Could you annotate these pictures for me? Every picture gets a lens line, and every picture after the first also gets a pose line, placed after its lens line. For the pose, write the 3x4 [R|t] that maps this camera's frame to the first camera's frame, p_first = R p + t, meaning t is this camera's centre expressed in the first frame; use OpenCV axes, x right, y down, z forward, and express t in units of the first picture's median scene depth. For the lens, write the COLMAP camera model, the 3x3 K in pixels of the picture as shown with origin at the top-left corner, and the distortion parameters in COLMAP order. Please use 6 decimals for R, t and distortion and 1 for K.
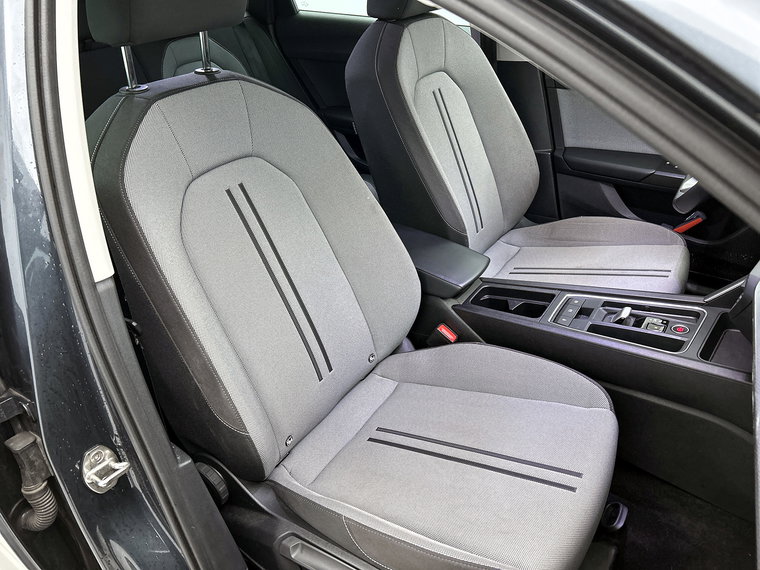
lens RADIAL K [[558.1, 0, 380.0], [0, 558.1, 285.0], [0, 0, 1]] dist [0.002262, 0.000167]
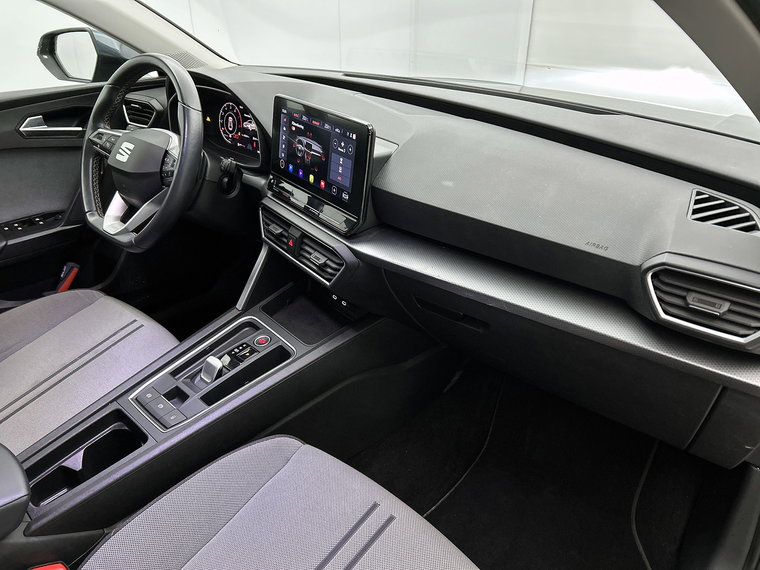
lens RADIAL K [[558.1, 0, 380.0], [0, 558.1, 285.0], [0, 0, 1]] dist [0.002262, 0.000167]
pose [[0.173579, -0.431853, 0.885084, -0.226006], [0.509394, 0.808534, 0.294602, -0.167039], [-0.842845, 0.399719, 0.360328, 0.399733]]
